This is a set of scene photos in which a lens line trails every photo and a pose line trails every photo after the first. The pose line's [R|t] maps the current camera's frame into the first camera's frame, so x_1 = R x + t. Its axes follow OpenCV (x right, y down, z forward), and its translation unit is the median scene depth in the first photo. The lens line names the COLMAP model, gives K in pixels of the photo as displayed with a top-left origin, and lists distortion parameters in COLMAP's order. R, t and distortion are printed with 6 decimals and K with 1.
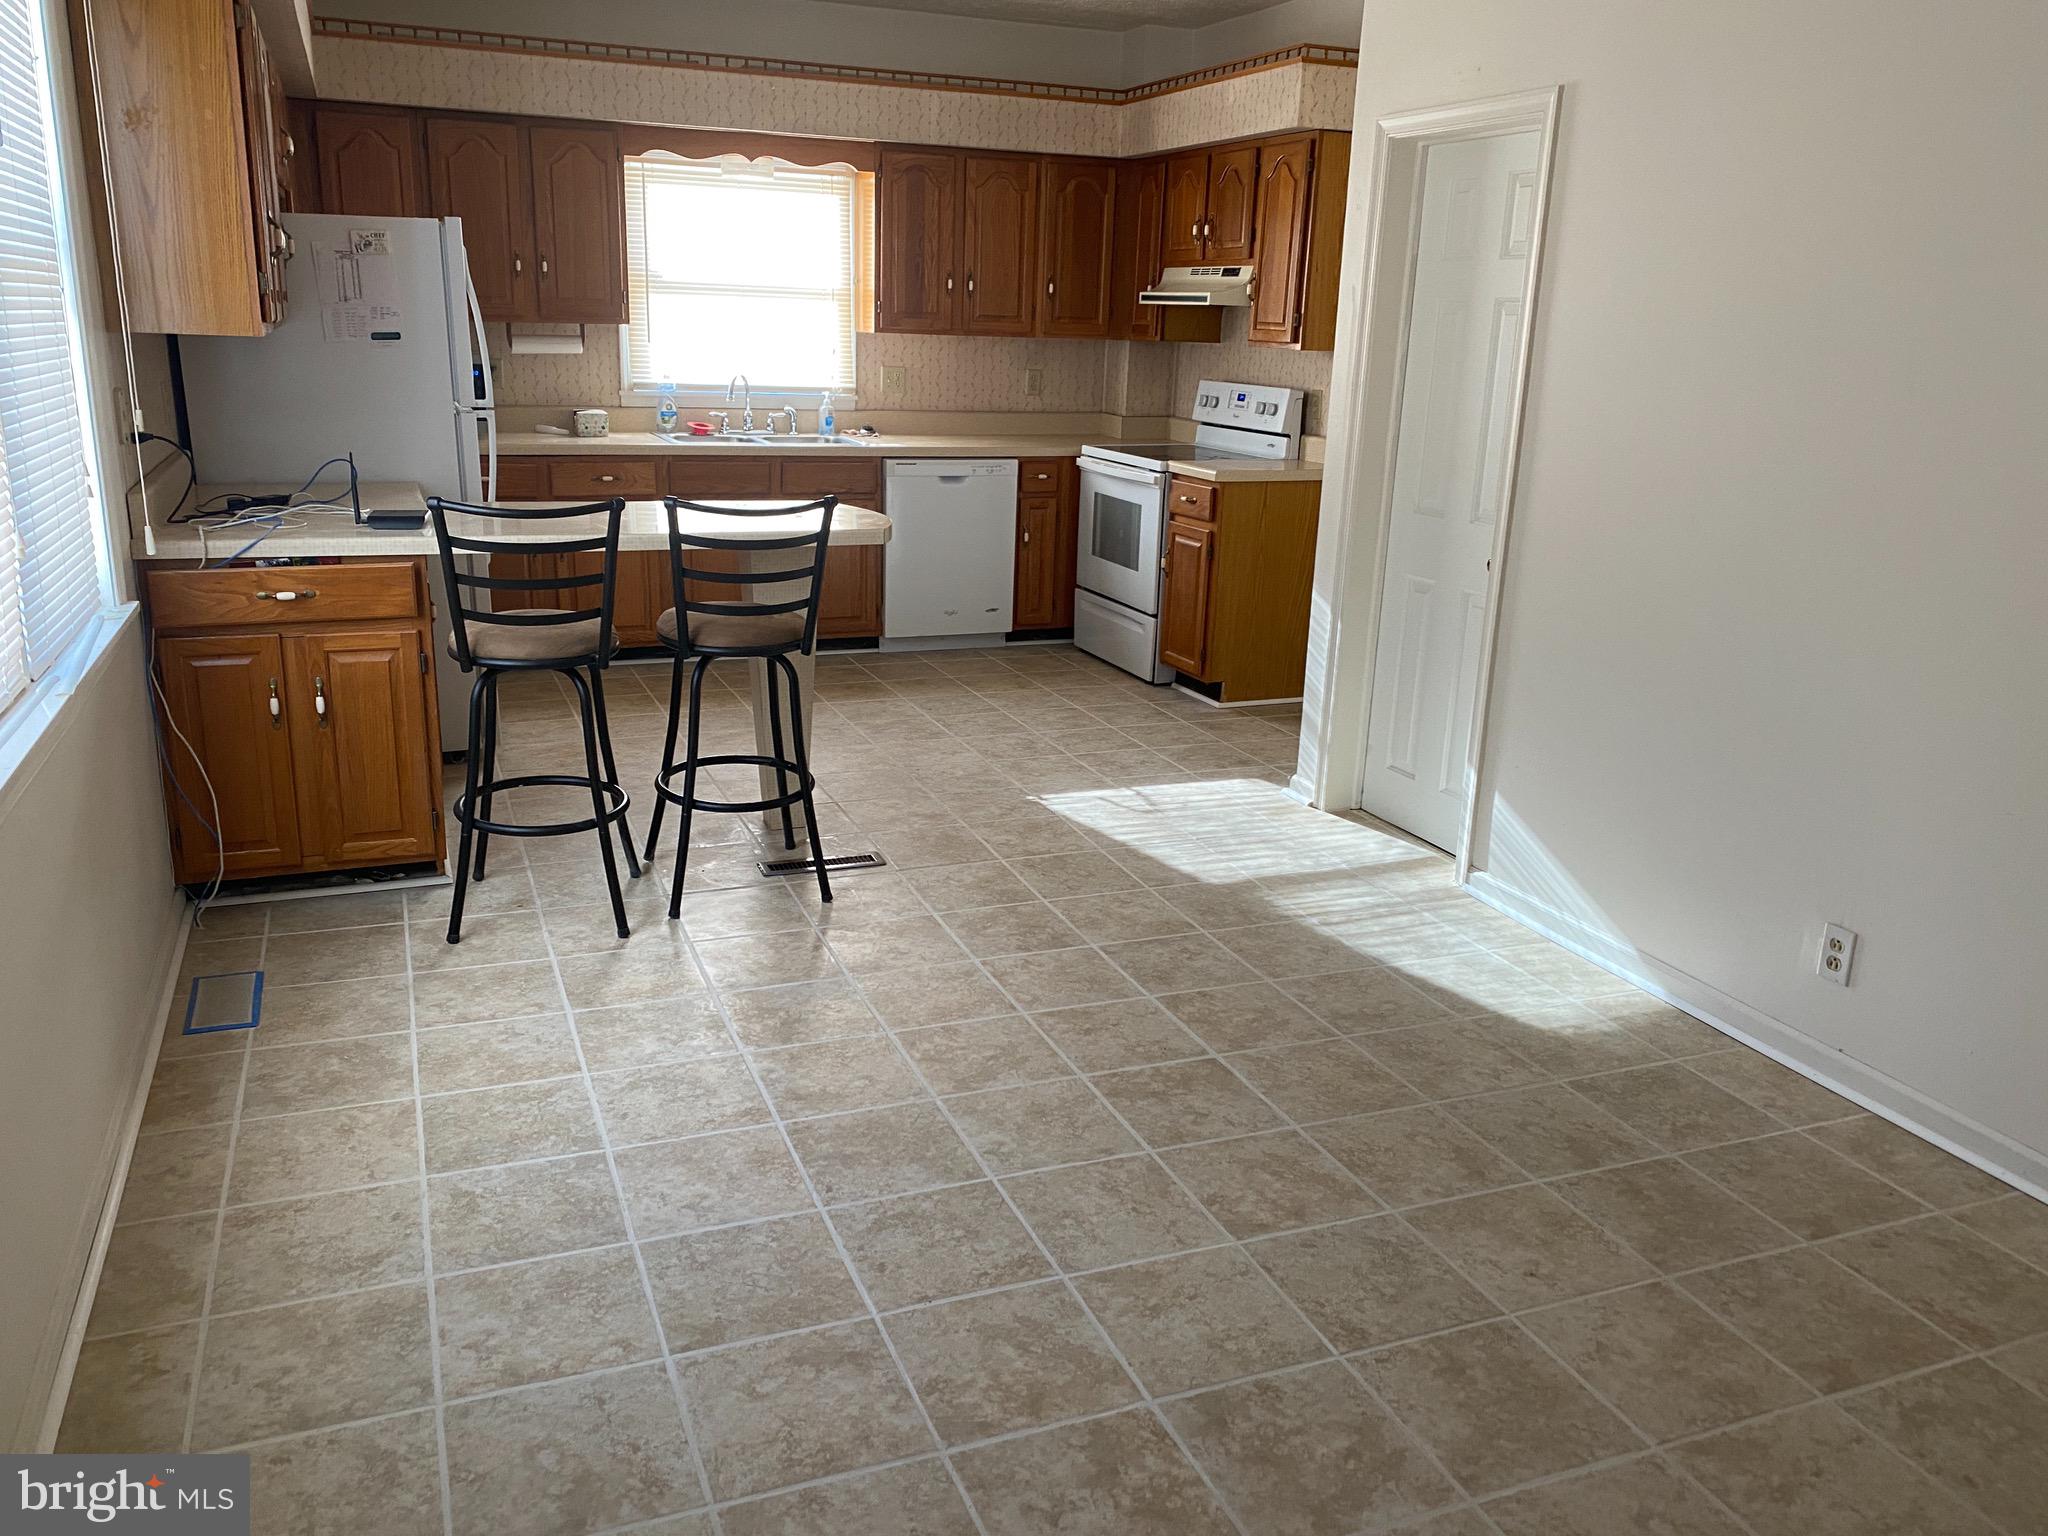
lens RADIAL K [[1581.0, 0, 1021.1], [0, 1581.0, 772.5], [0, 0, 1]] dist [-0.014979, -0.014393]
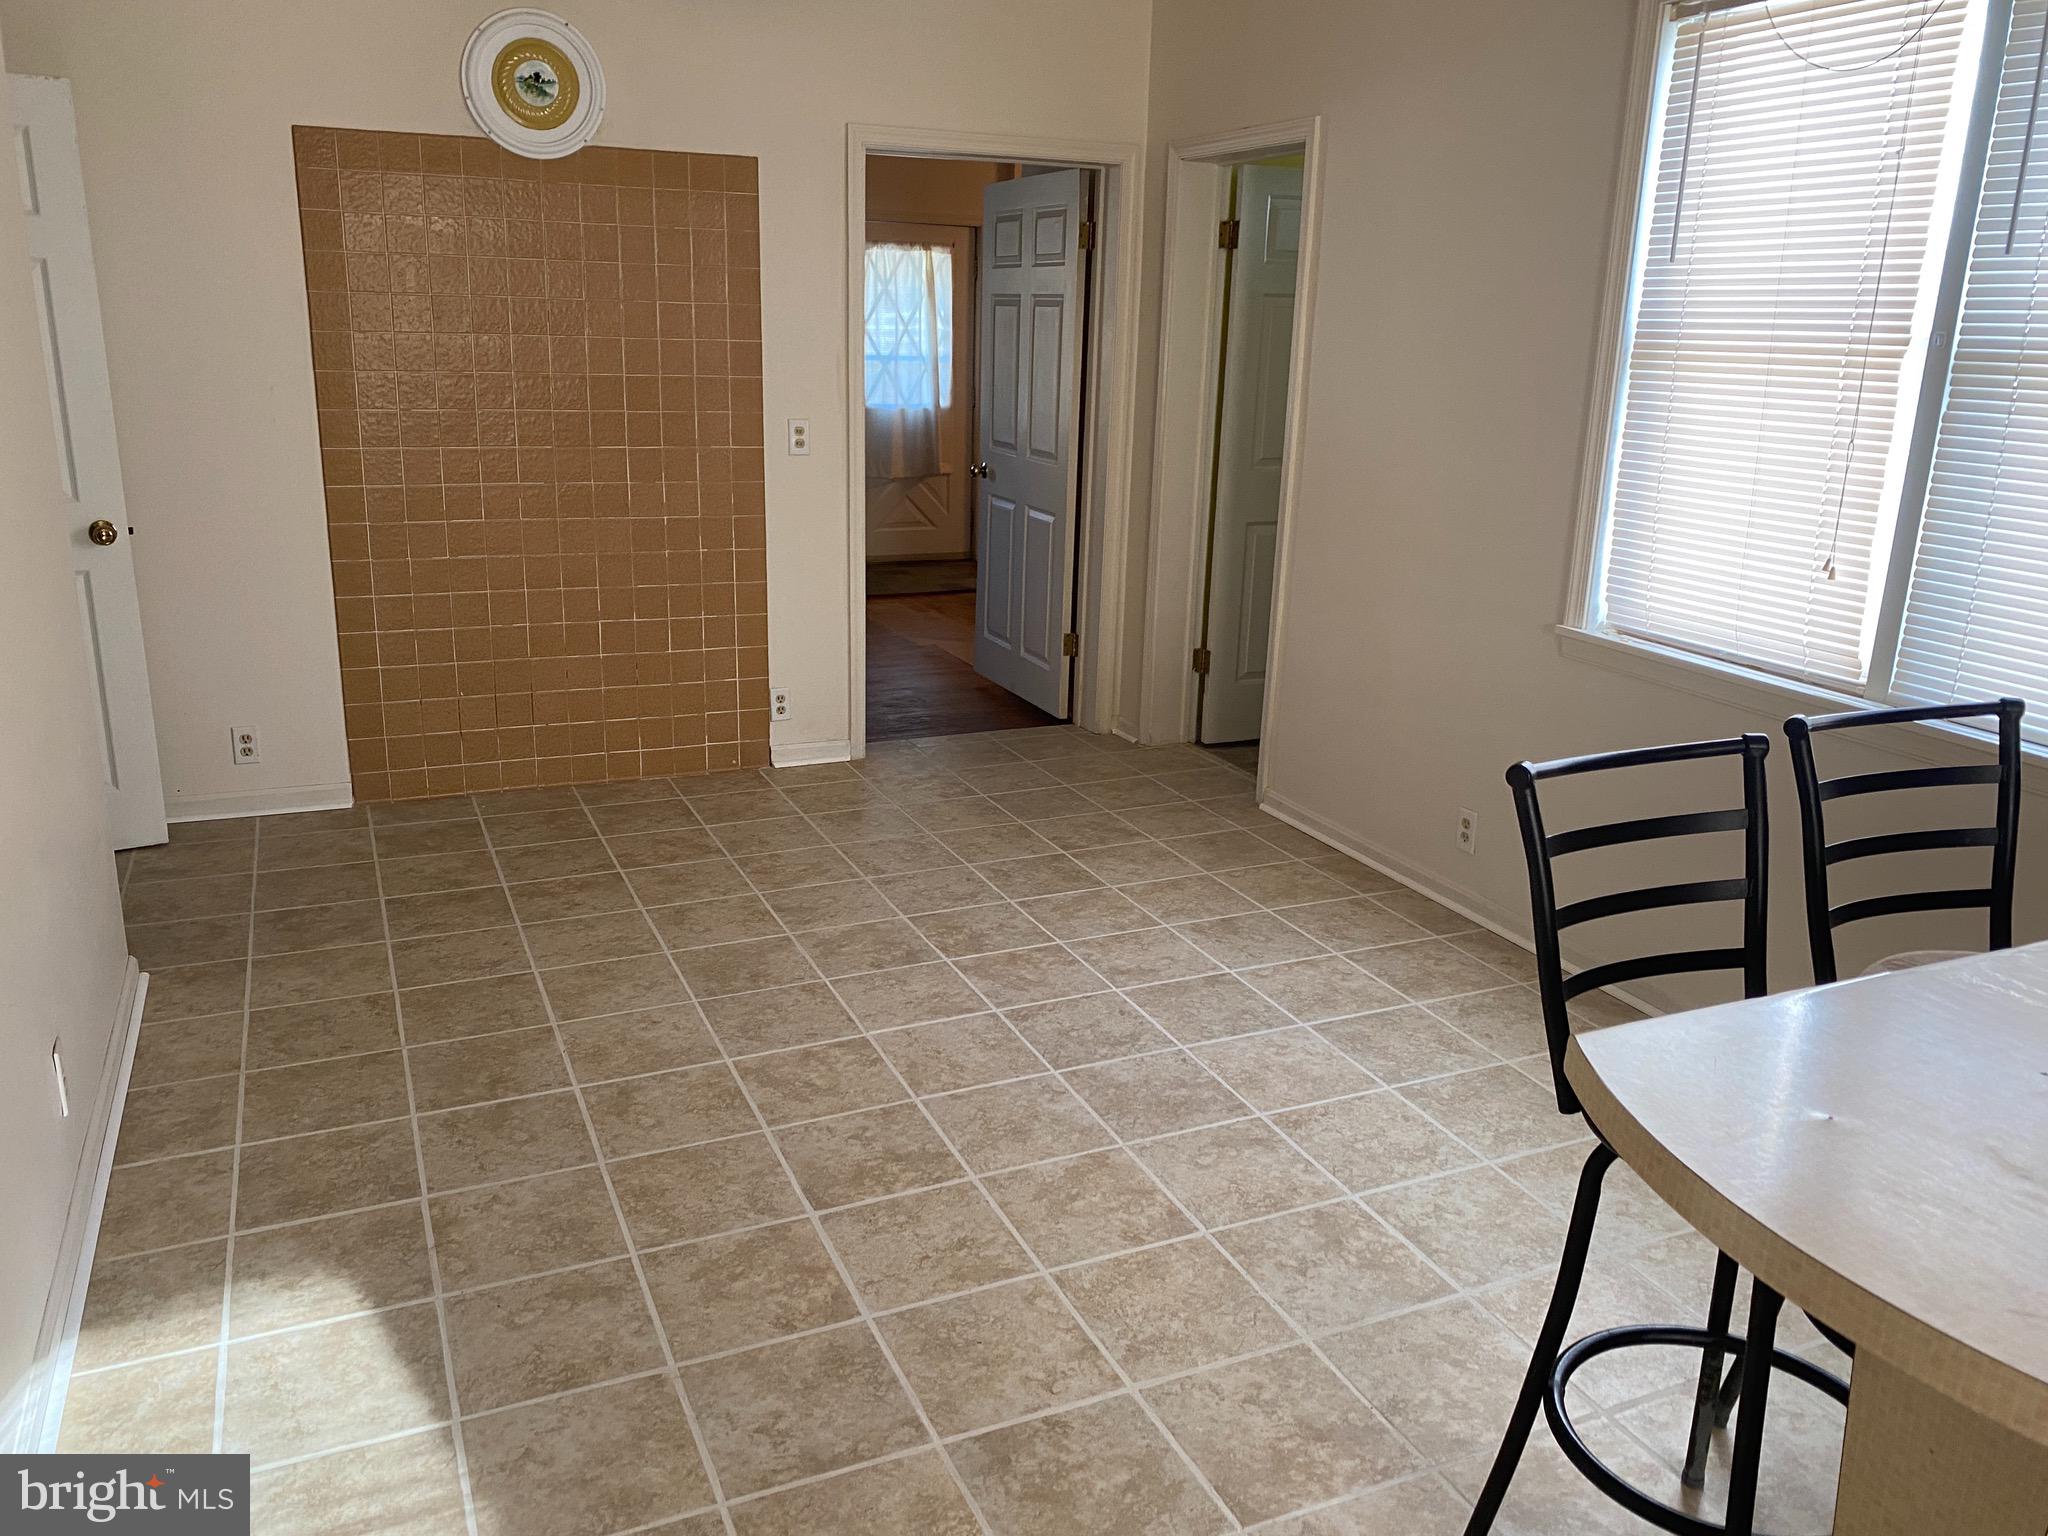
lens RADIAL K [[1581.0, 0, 1026.3], [0, 1581.0, 766.4], [0, 0, 1]] dist [-0.014979, -0.014393]
pose [[-0.997806, -0.041517, -0.051571, 0.073257], [-0.062430, 0.849335, 0.524149, -0.554749], [0.022040, 0.526219, -0.850064, 1.862350]]
